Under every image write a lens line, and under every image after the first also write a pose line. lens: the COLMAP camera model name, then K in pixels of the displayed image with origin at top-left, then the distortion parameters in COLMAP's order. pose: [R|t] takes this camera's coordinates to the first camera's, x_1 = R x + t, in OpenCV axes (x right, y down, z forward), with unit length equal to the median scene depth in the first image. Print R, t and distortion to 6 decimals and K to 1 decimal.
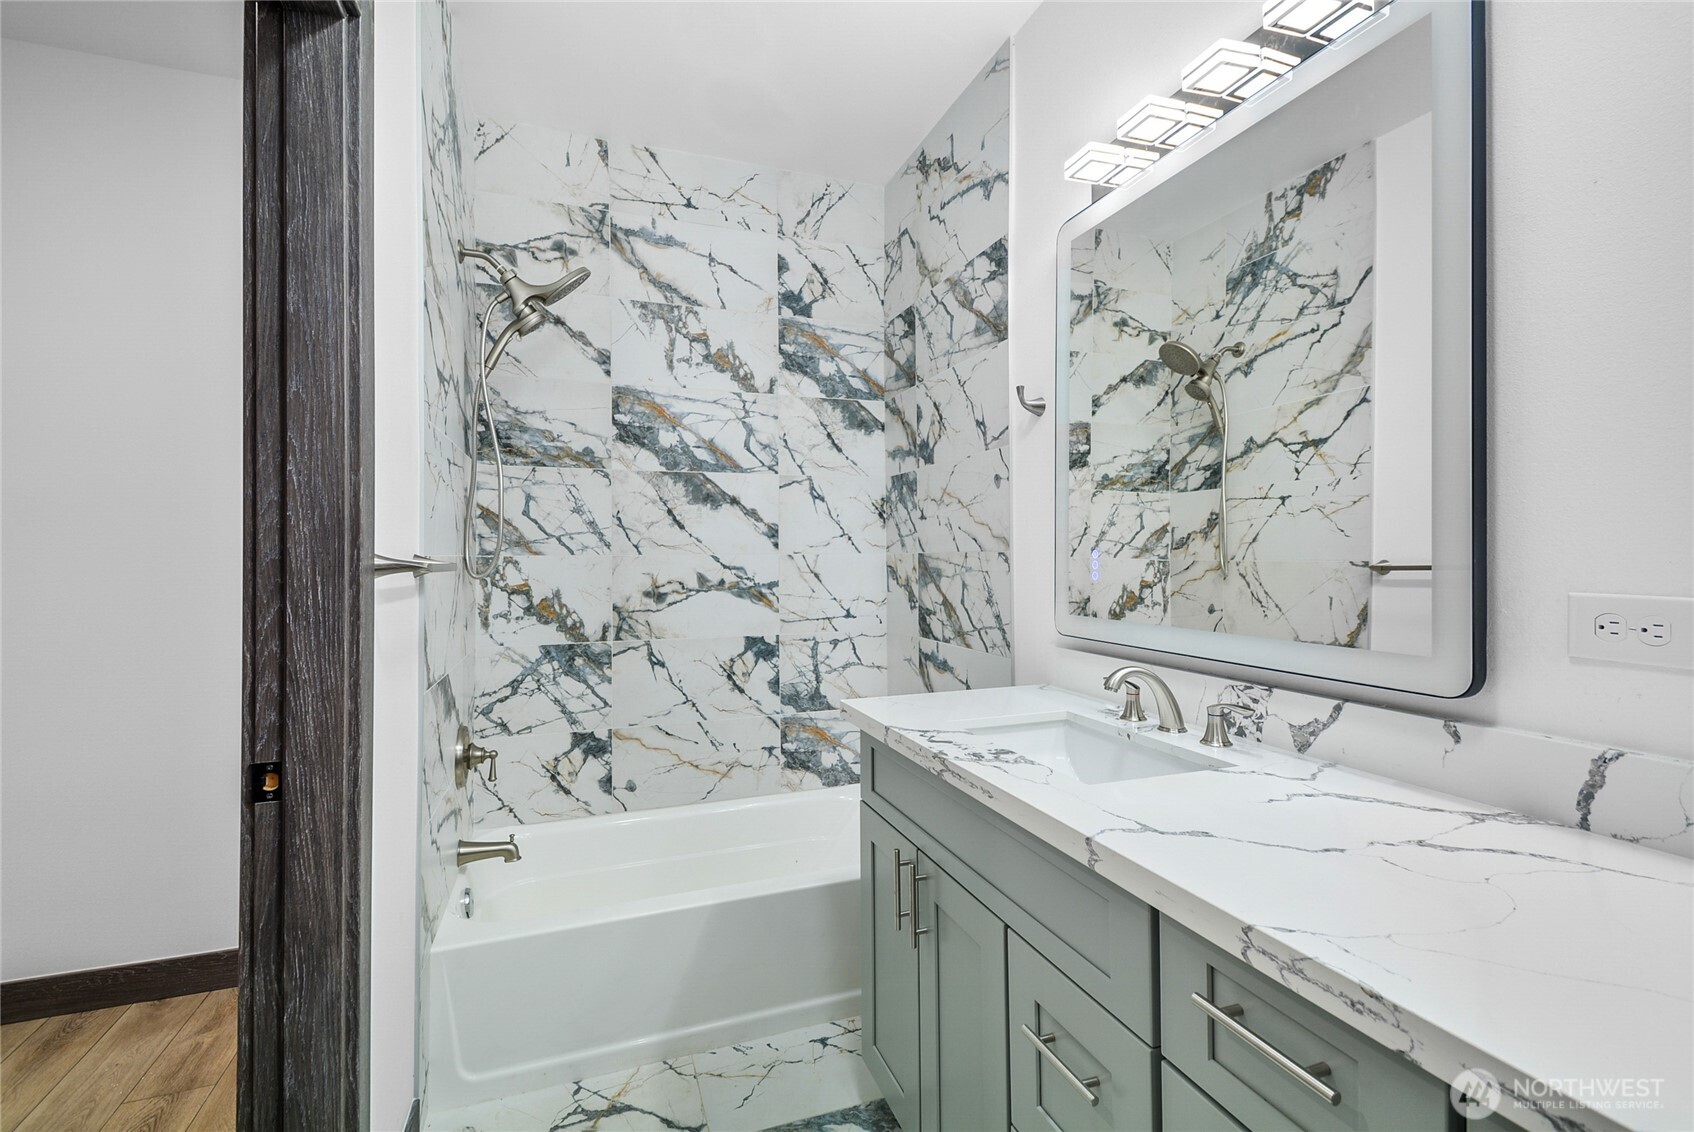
lens RADIAL K [[753.8, 0, 832.6], [0, 753.8, 550.4], [0, 0, 1]] dist [0.029456, -0.014373]
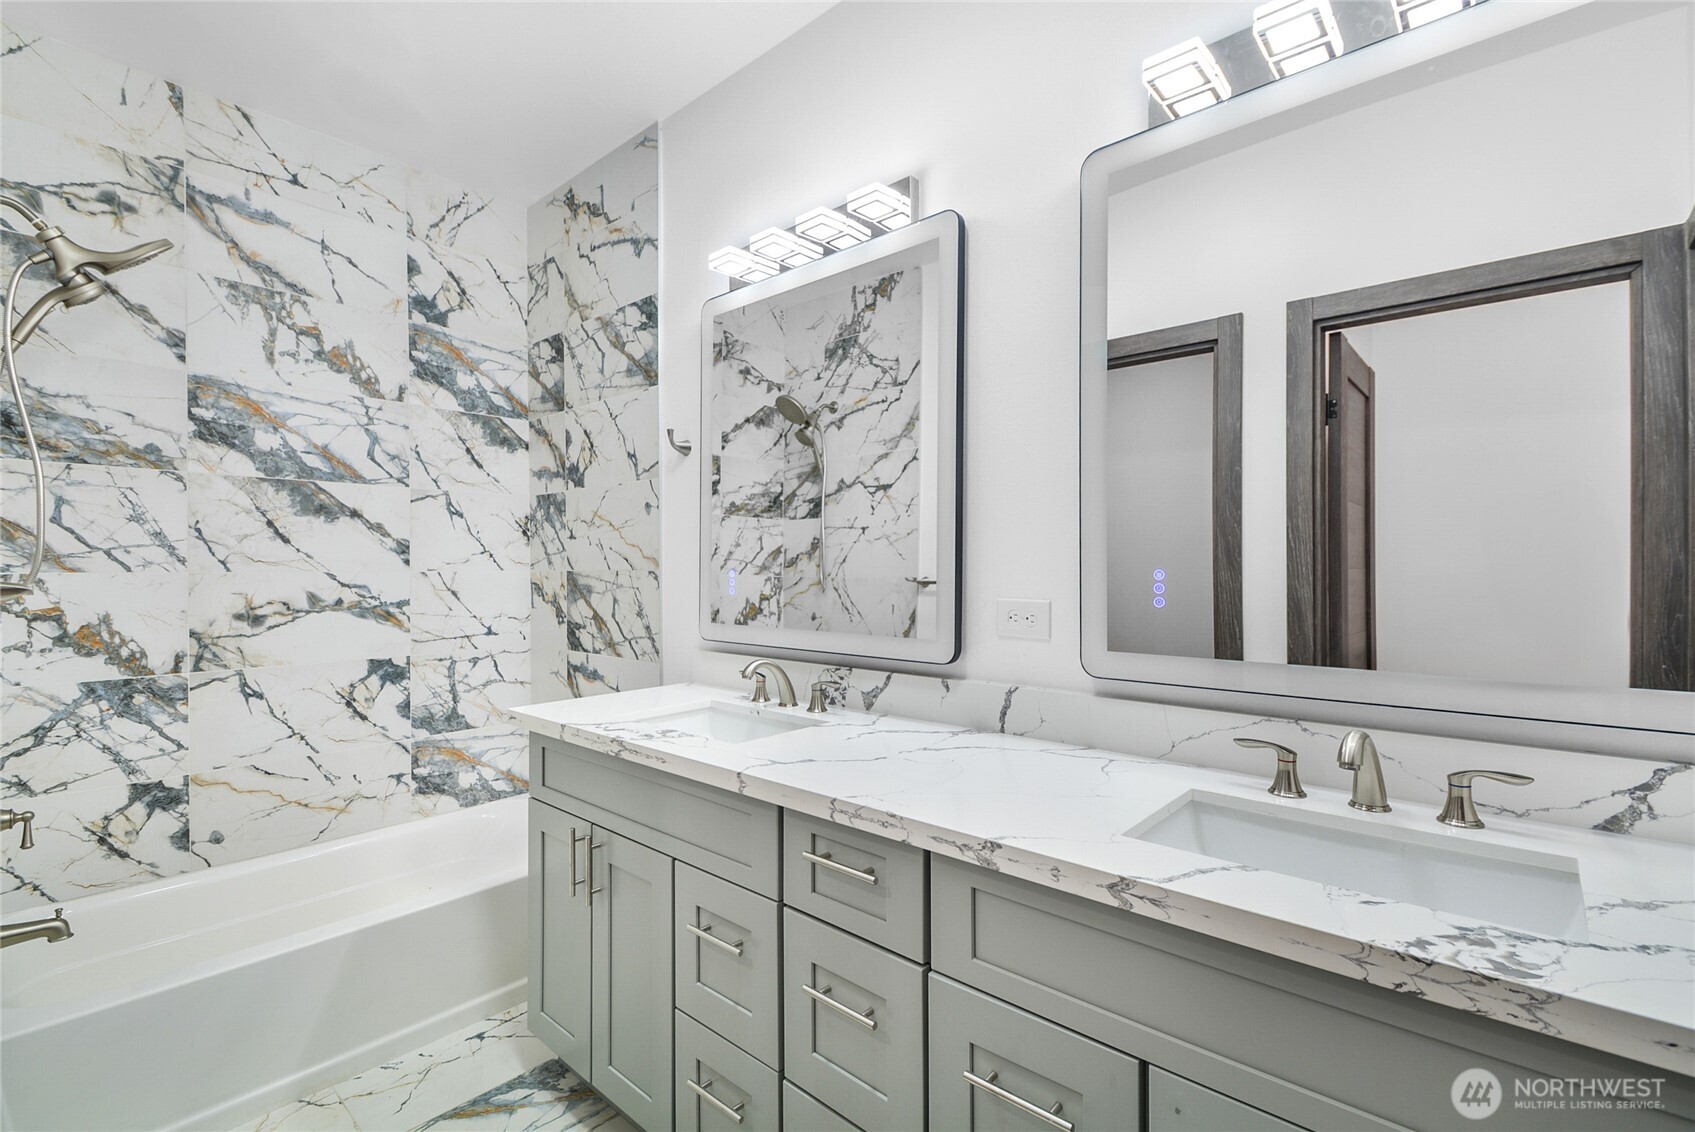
lens RADIAL K [[749.9, 0, 825.2], [0, 749.9, 572.6], [0, 0, 1]] dist [0.012057, -0.007301]
pose [[0.887214, 0.000693, 0.461358, -0.047171], [-0.005153, 0.999951, 0.008408, -0.004279], [-0.461330, -0.009837, 0.887174, -0.090992]]
